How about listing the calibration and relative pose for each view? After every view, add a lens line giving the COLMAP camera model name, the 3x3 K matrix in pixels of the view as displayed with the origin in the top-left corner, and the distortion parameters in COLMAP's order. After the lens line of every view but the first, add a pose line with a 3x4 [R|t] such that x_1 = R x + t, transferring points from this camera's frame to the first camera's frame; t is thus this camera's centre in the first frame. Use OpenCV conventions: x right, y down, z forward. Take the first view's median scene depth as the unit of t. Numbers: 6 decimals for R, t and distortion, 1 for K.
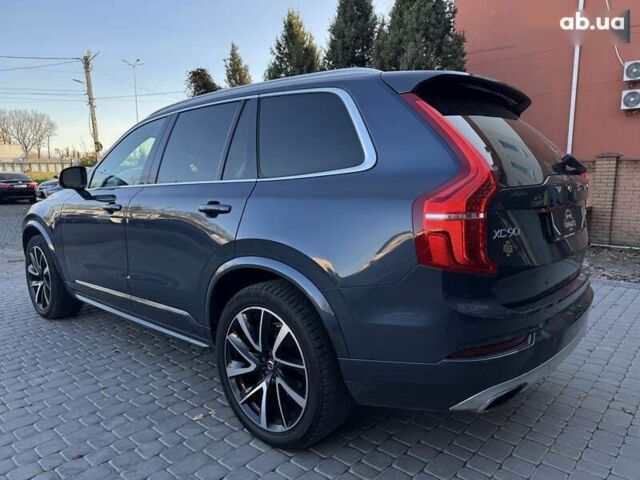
lens RADIAL K [[460.8, 0, 329.5], [0, 460.8, 241.6], [0, 0, 1]] dist [0.042585, -0.050413]
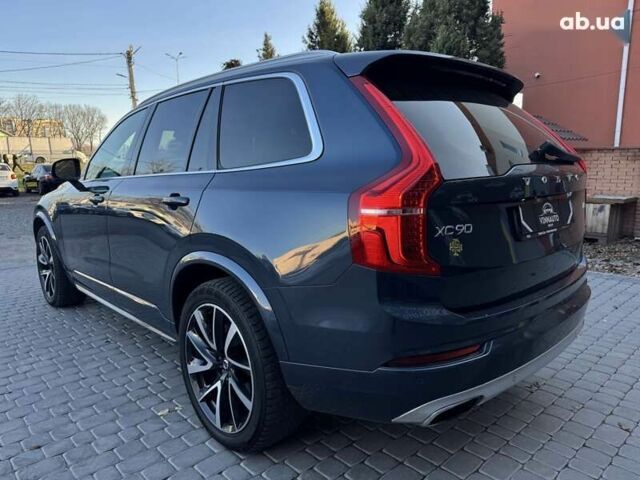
lens RADIAL K [[460.8, 0, 329.5], [0, 460.8, 241.6], [0, 0, 1]] dist [0.042585, -0.050413]
pose [[0.995140, 0.010544, -0.097904, 0.169086], [-0.008484, 0.999734, 0.021429, -0.009912], [0.098104, -0.020494, 0.994965, 0.061287]]
